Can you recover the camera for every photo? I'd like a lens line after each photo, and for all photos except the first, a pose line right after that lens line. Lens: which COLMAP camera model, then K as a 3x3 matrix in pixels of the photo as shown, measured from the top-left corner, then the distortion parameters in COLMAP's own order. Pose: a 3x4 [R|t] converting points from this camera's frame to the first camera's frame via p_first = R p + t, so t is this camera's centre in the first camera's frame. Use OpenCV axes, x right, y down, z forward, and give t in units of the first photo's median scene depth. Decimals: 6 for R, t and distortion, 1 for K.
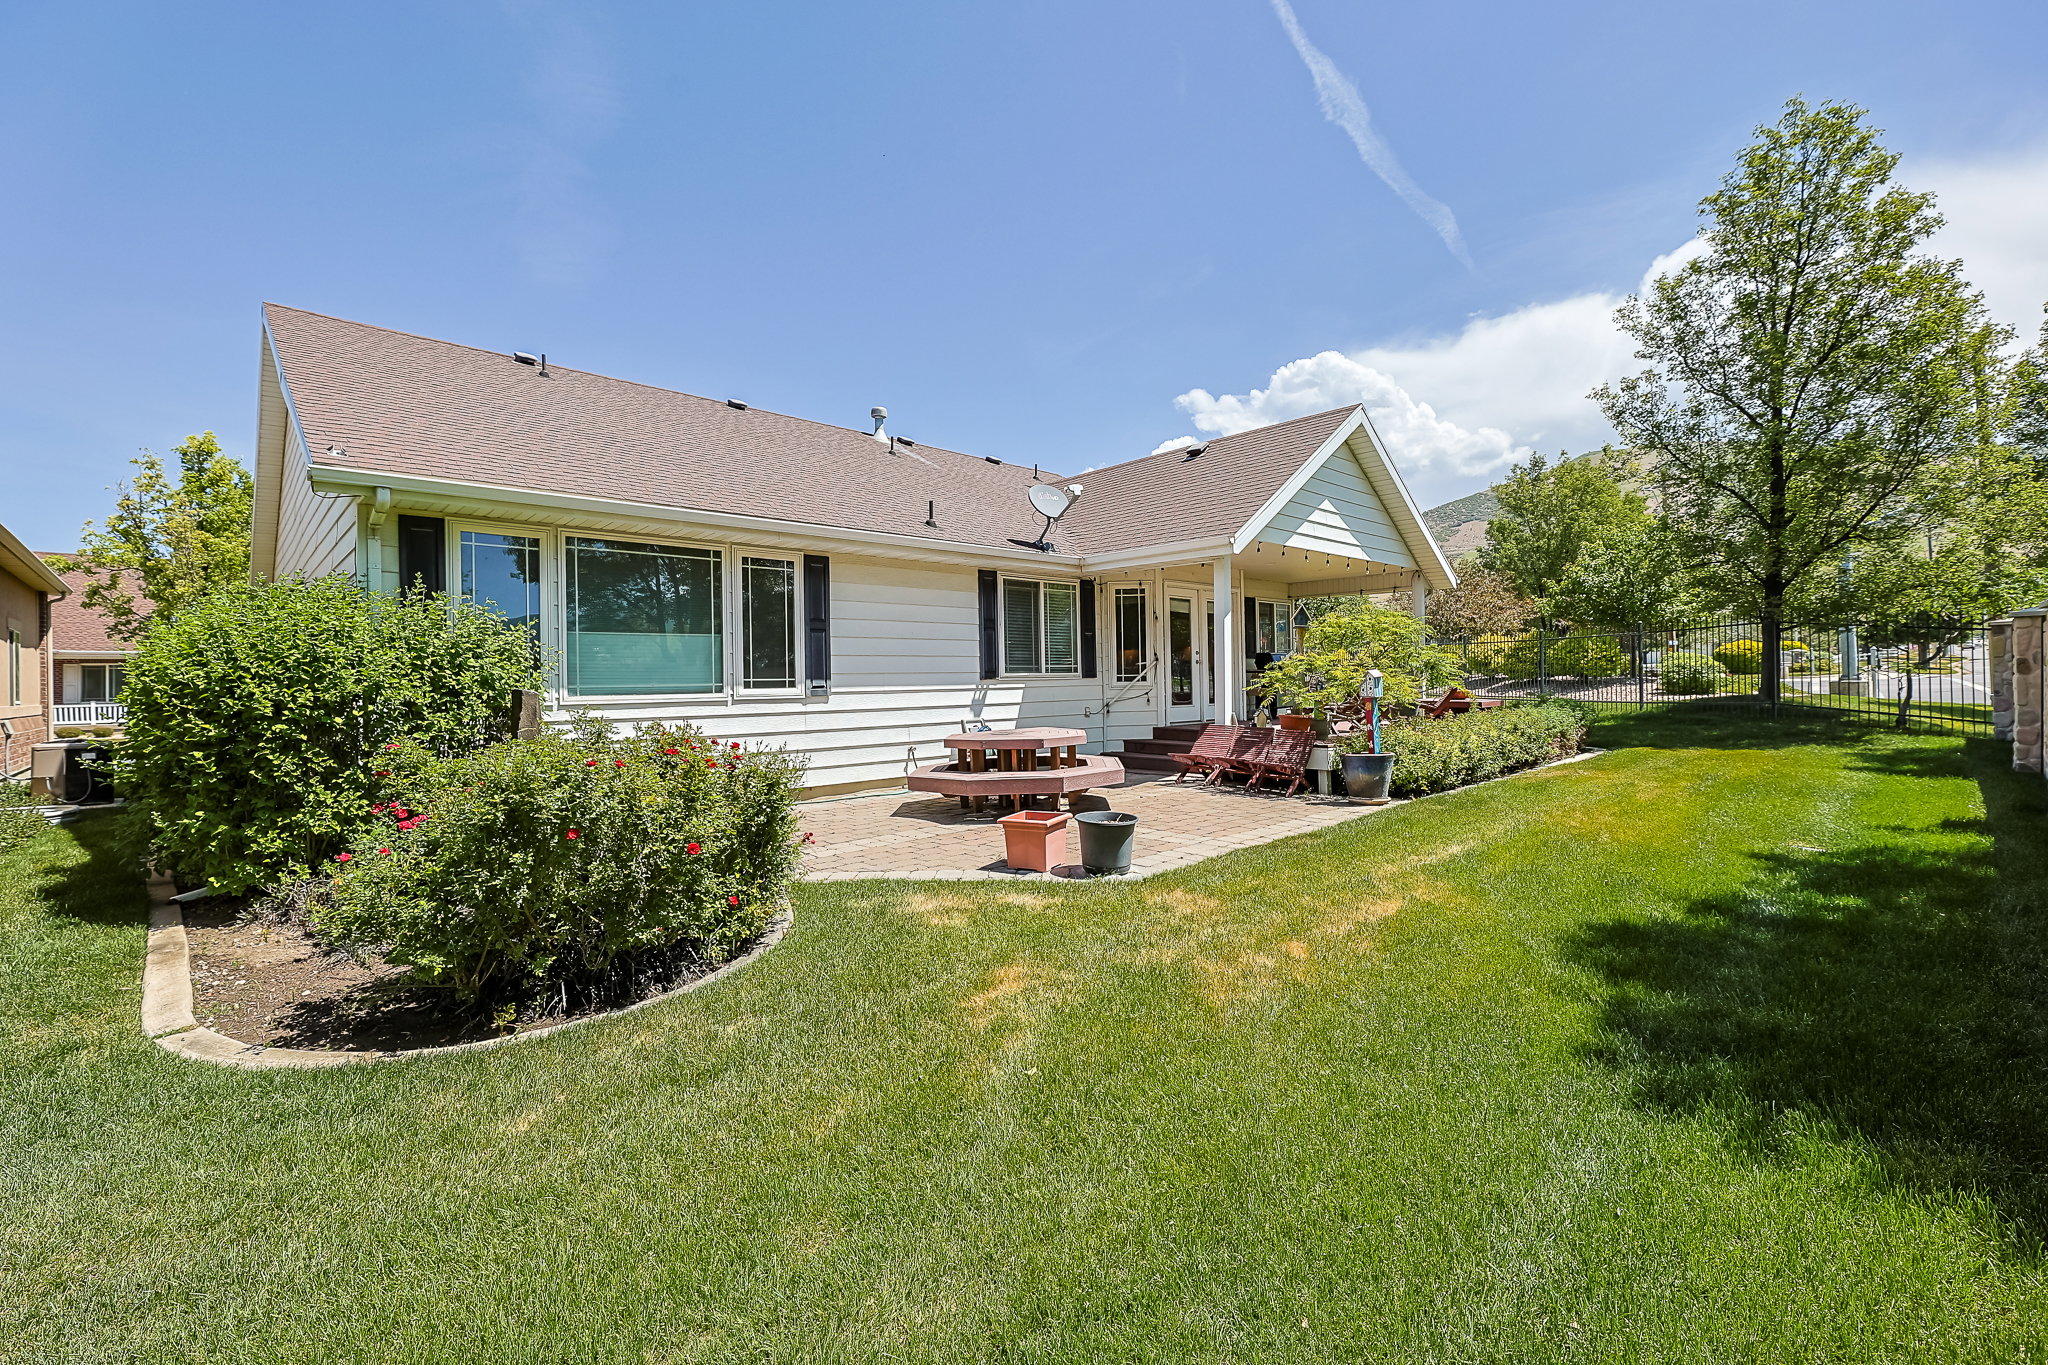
lens RADIAL K [[846.0, 0, 1025.2], [0, 846.0, 682.3], [0, 0, 1]] dist [-0.000524, -0.002958]
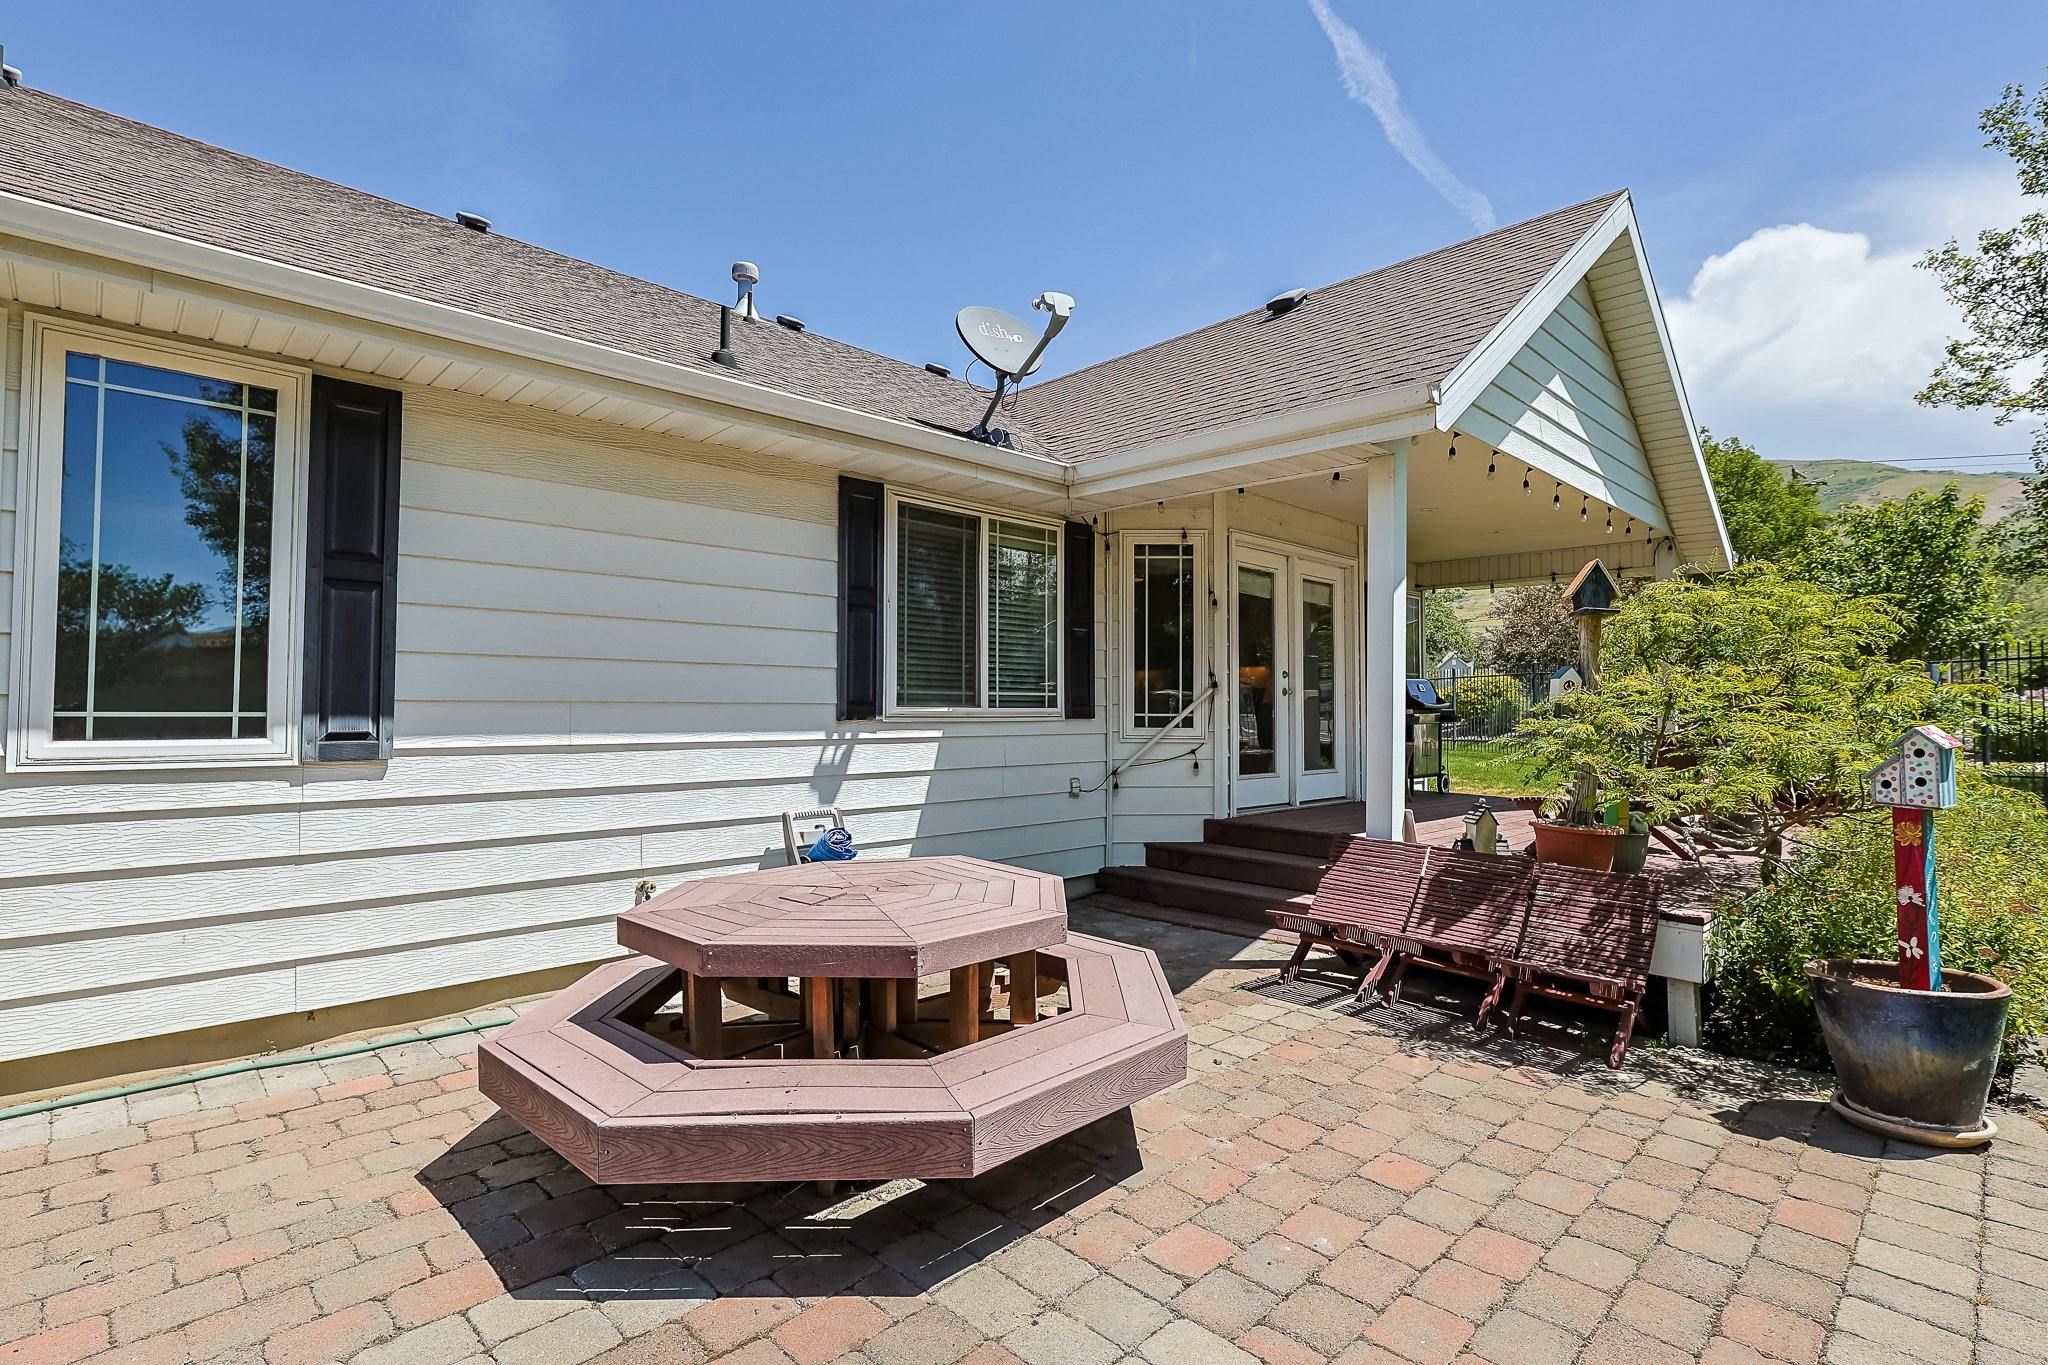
lens RADIAL K [[967.2, 0, 1018.9], [0, 967.2, 673.5], [0, 0, 1]] dist [-0.022528, -0.000093]
pose [[0.999600, 0.024093, 0.014819, 0.033015], [-0.023519, 0.999011, -0.037733, -0.010279], [-0.015714, 0.037370, 0.999178, 0.459738]]
